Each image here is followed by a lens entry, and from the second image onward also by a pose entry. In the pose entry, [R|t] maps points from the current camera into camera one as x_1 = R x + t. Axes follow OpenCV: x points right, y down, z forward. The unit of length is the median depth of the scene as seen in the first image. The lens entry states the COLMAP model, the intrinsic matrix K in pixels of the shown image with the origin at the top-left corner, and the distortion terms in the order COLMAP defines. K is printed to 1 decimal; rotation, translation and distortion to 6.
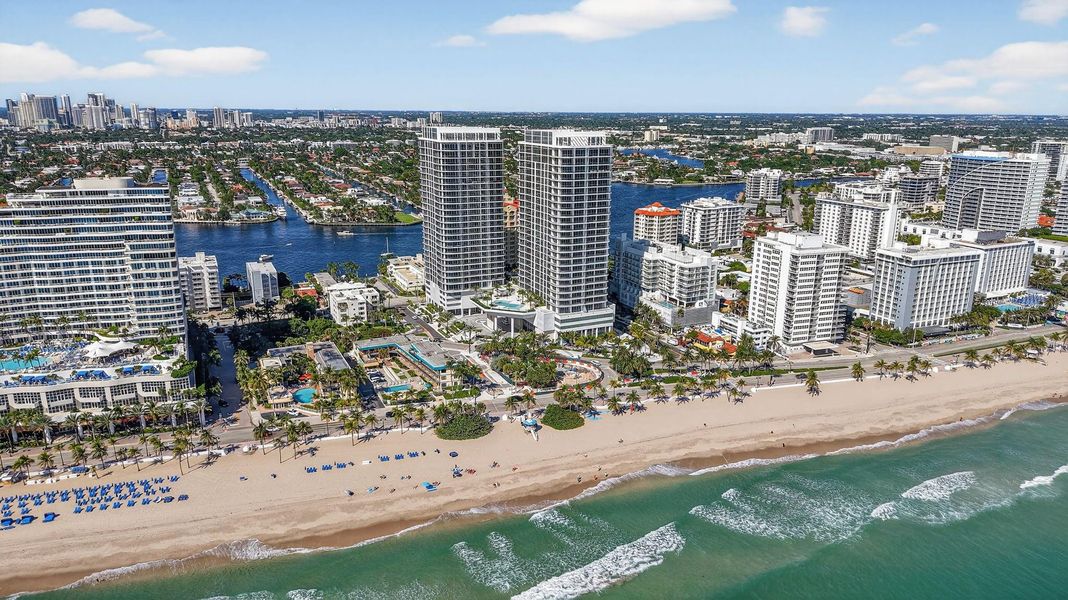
lens RADIAL K [[704.5, 0, 534.4], [0, 704.5, 298.9], [0, 0, 1]] dist [0.024286, -0.019973]
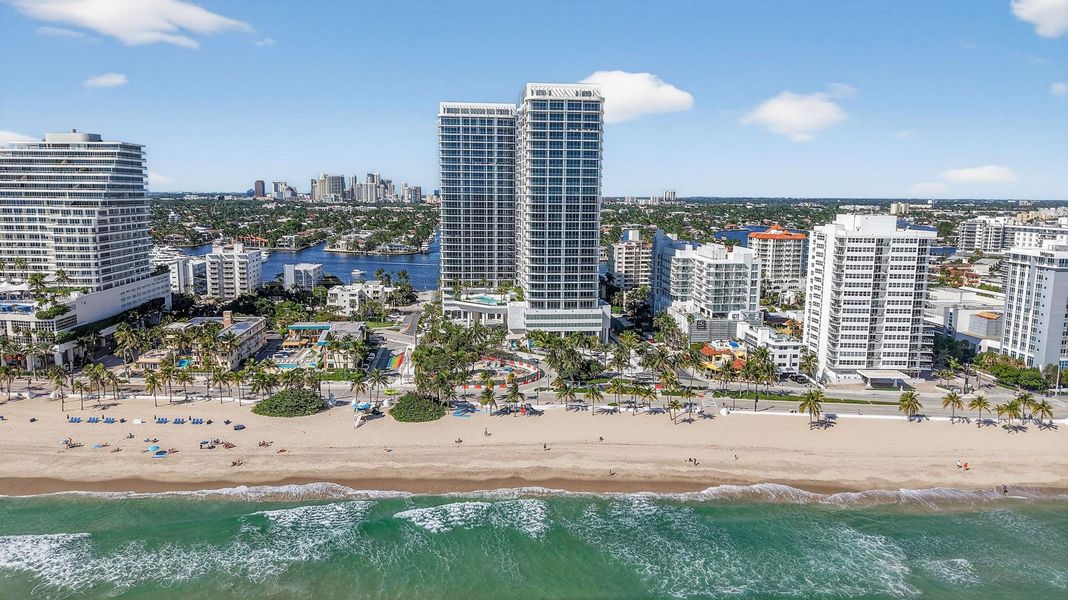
lens RADIAL K [[704.5, 0, 550.3], [0, 704.5, 301.2], [0, 0, 1]] dist [0.024286, -0.019973]
pose [[0.943023, 0.050955, -0.328801, 0.329232], [-0.089945, 0.990452, -0.104476, 0.097239], [0.320338, 0.128097, 0.938602, 0.264395]]
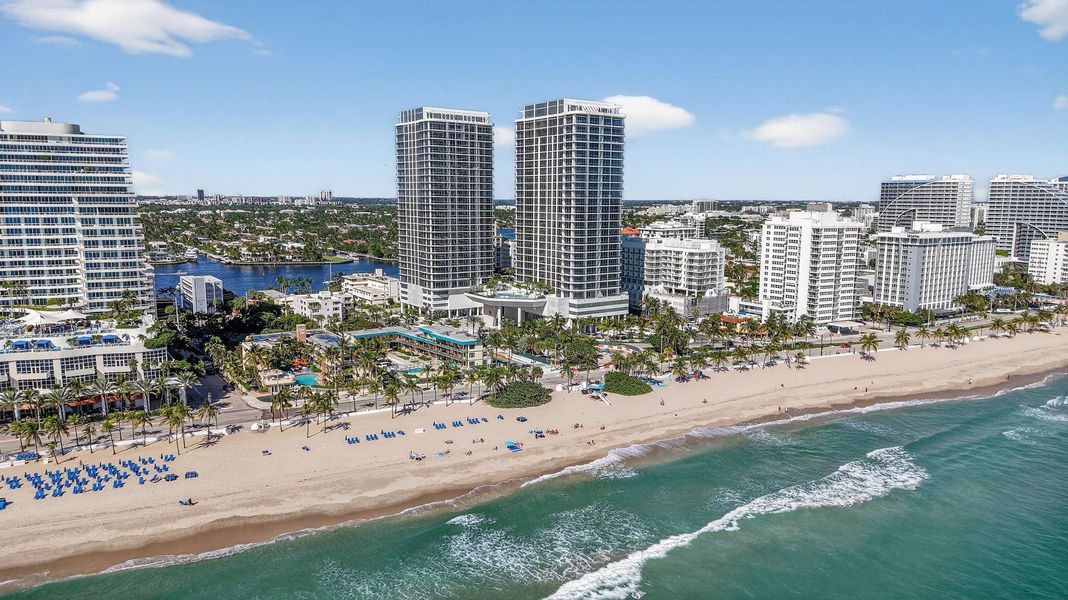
lens RADIAL K [[704.5, 0, 527.7], [0, 704.5, 304.7], [0, 0, 1]] dist [0.024286, -0.019973]
pose [[0.987526, -0.023902, 0.155630, -0.168323], [0.041592, 0.992902, -0.111429, 0.130174], [-0.151862, 0.116512, 0.981510, 0.130625]]
